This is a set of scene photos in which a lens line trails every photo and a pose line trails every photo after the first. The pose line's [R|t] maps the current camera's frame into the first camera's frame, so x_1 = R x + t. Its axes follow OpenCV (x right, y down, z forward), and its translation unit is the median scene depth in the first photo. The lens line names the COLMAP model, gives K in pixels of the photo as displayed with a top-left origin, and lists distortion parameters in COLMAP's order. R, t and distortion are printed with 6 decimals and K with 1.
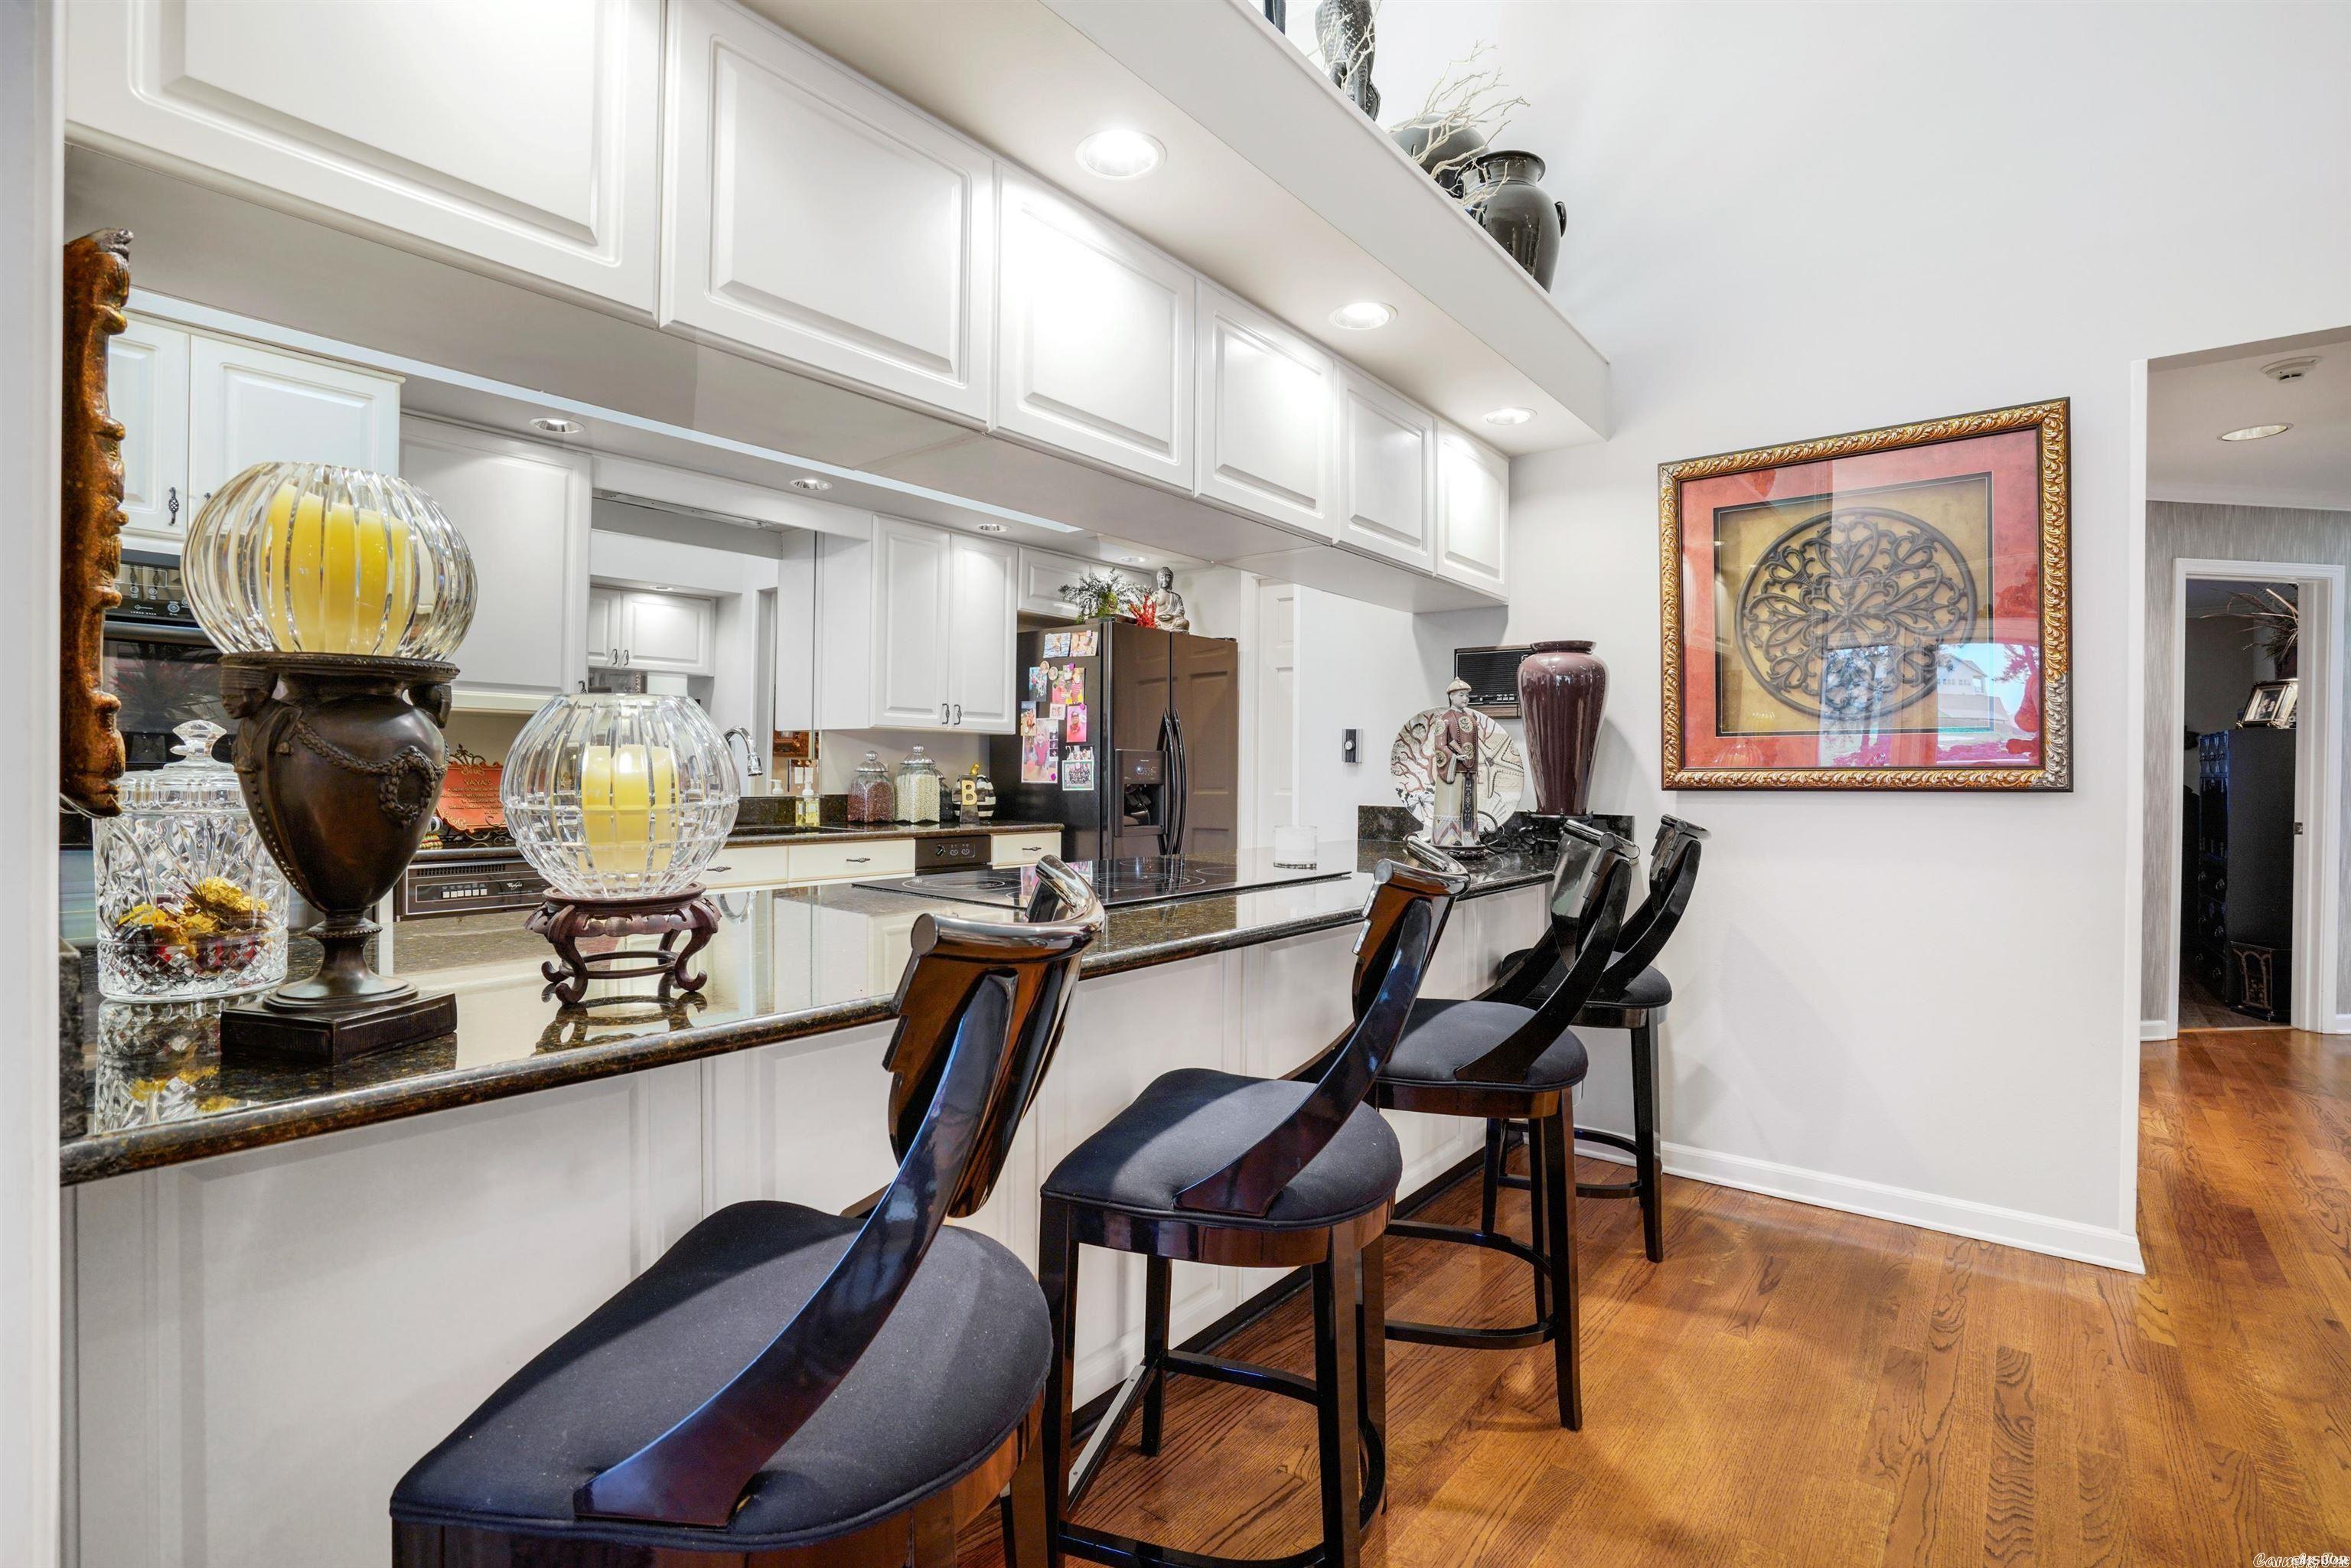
lens RADIAL K [[1096.0, 0, 1166.1], [0, 1096.0, 773.4], [0, 0, 1]] dist [-0.044483, 0.015483]
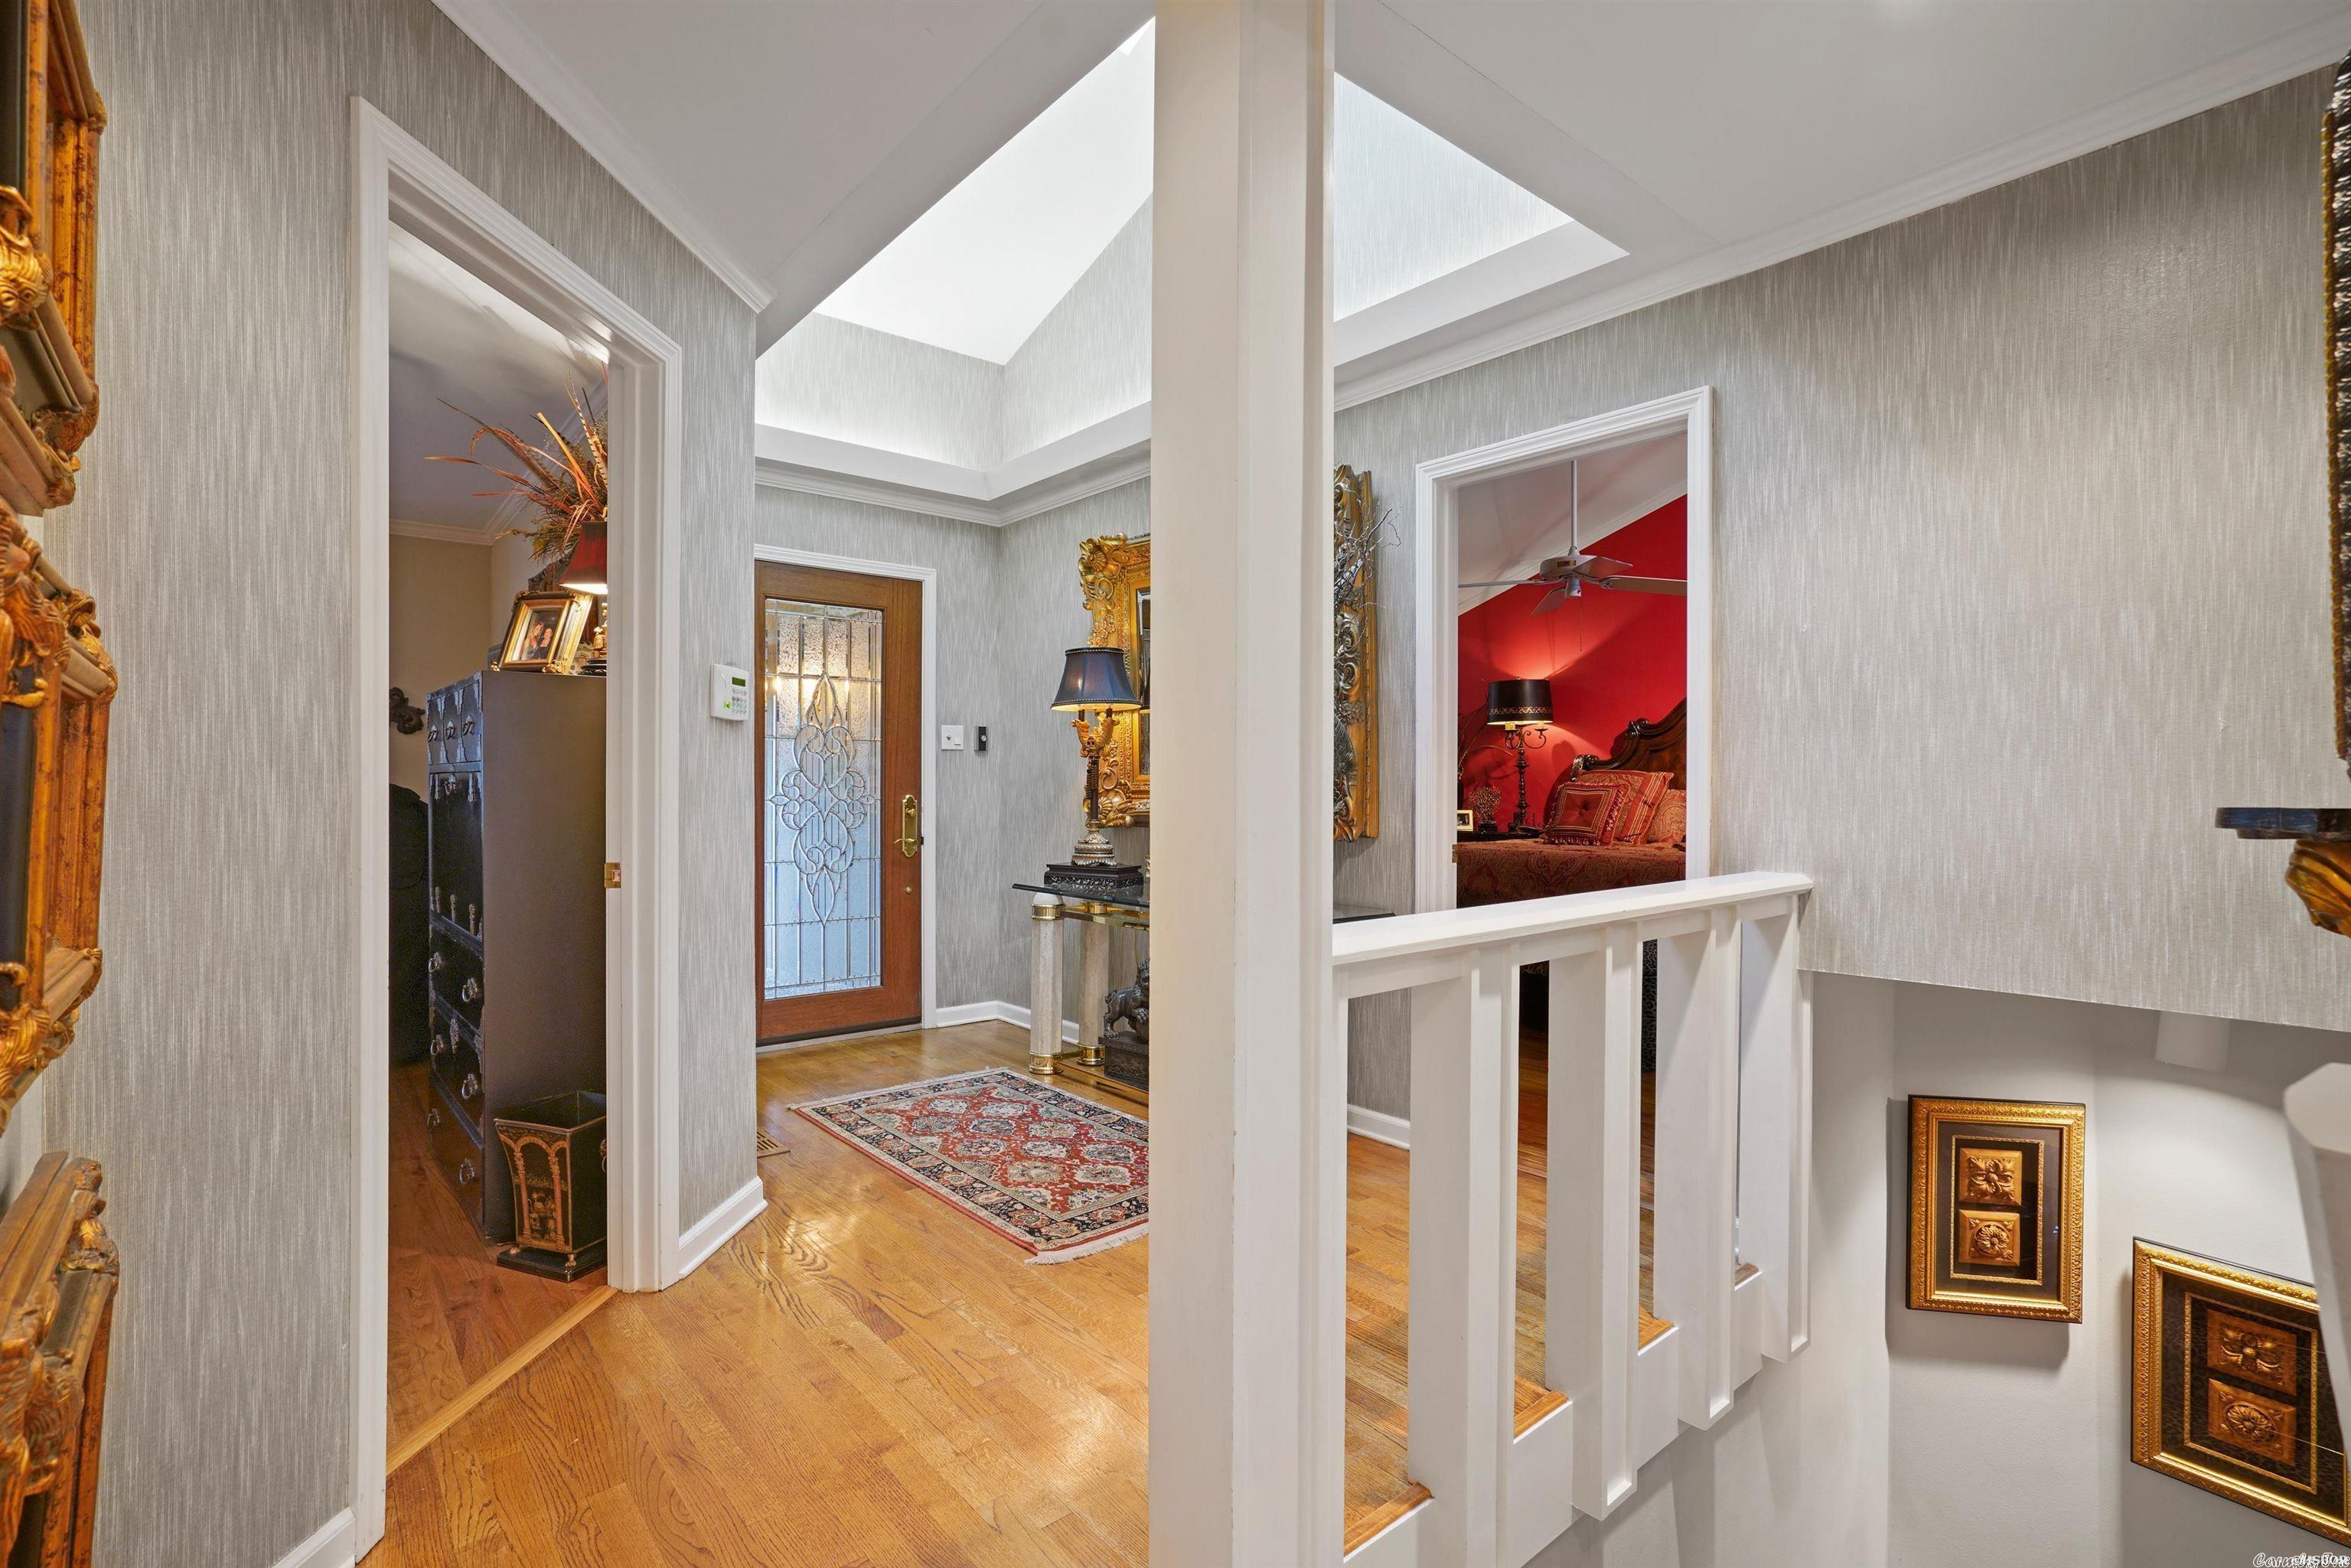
lens RADIAL K [[1096.0, 0, 1182.3], [0, 1096.0, 774.6], [0, 0, 1]] dist [-0.044483, 0.015483]
pose [[0.186180, -0.007497, 0.982487, 0.491585], [0.001846, 0.999972, 0.007281, 0.002413], [-0.982514, 0.000458, 0.186189, 0.509236]]
